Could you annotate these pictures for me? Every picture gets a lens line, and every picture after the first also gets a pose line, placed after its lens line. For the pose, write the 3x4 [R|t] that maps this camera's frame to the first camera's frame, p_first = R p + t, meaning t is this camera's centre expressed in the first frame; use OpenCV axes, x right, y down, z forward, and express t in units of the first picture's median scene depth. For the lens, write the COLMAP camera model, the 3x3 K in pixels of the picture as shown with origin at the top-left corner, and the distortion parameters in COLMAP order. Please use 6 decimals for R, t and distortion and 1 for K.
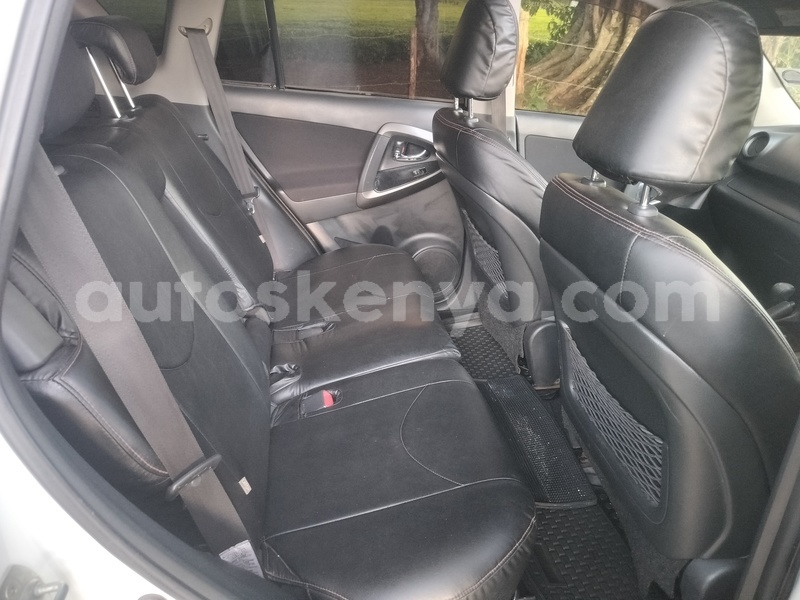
lens RADIAL K [[559.3, 0, 400.0], [0, 559.3, 300.0], [0, 0, 1]] dist [-0.002185, -0.001160]
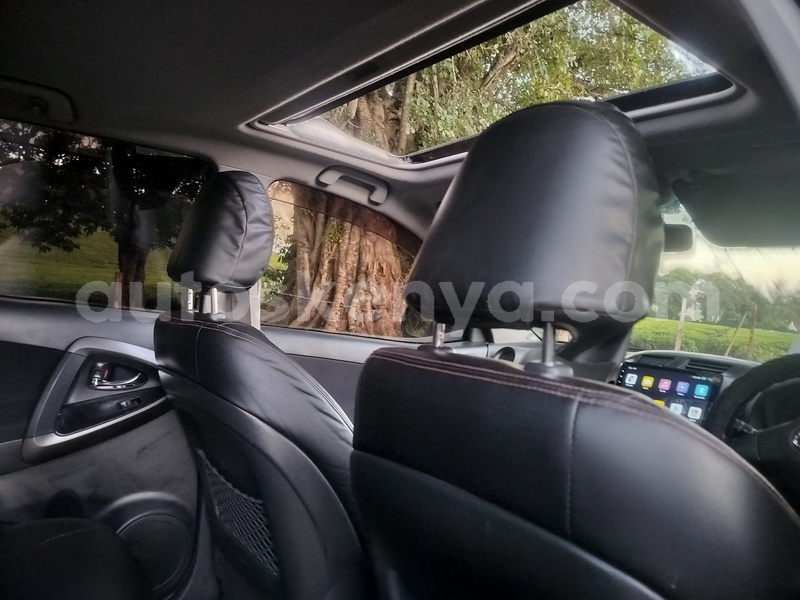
lens RADIAL K [[561.1, 0, 400.0], [0, 561.1, 300.0], [0, 0, 1]] dist [-0.002131, -0.003189]
pose [[0.880725, 0.040134, 0.471925, -0.005304], [0.172986, 0.900310, -0.399396, -0.003898], [-0.440908, 0.433395, 0.785983, 0.237574]]
